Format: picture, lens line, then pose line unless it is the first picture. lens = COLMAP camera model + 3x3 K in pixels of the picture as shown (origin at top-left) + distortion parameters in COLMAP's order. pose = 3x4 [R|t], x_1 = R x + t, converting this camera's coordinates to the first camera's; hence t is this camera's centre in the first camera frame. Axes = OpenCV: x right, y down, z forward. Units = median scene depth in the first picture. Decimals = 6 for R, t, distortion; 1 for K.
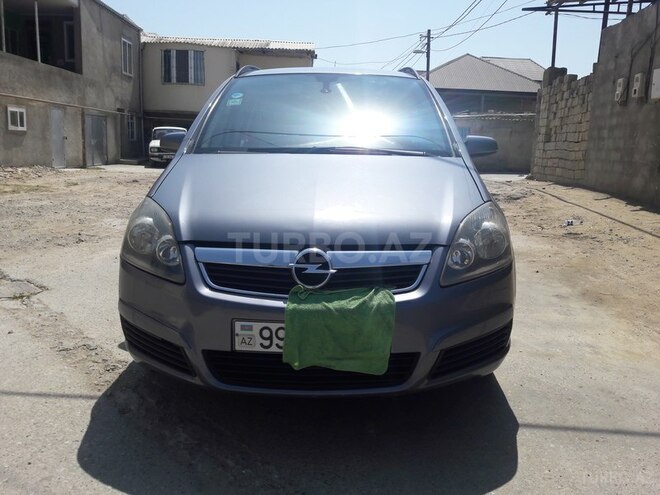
lens RADIAL K [[537.9, 0, 331.6], [0, 537.9, 249.2], [0, 0, 1]] dist [0.001870, 0.001887]
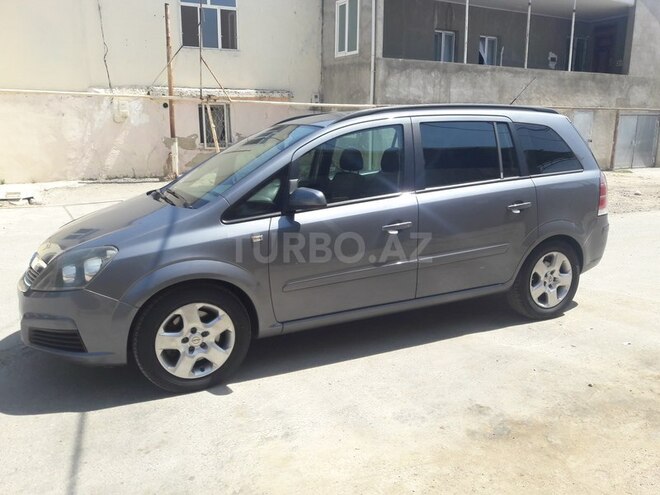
lens RADIAL K [[537.9, 0, 331.8], [0, 537.9, 244.5], [0, 0, 1]] dist [0.001870, 0.001887]
pose [[0.448400, 0.163017, -0.878842, 0.216273], [-0.158515, 0.982146, 0.101302, -0.038874], [0.879665, 0.093886, 0.466235, 0.111199]]
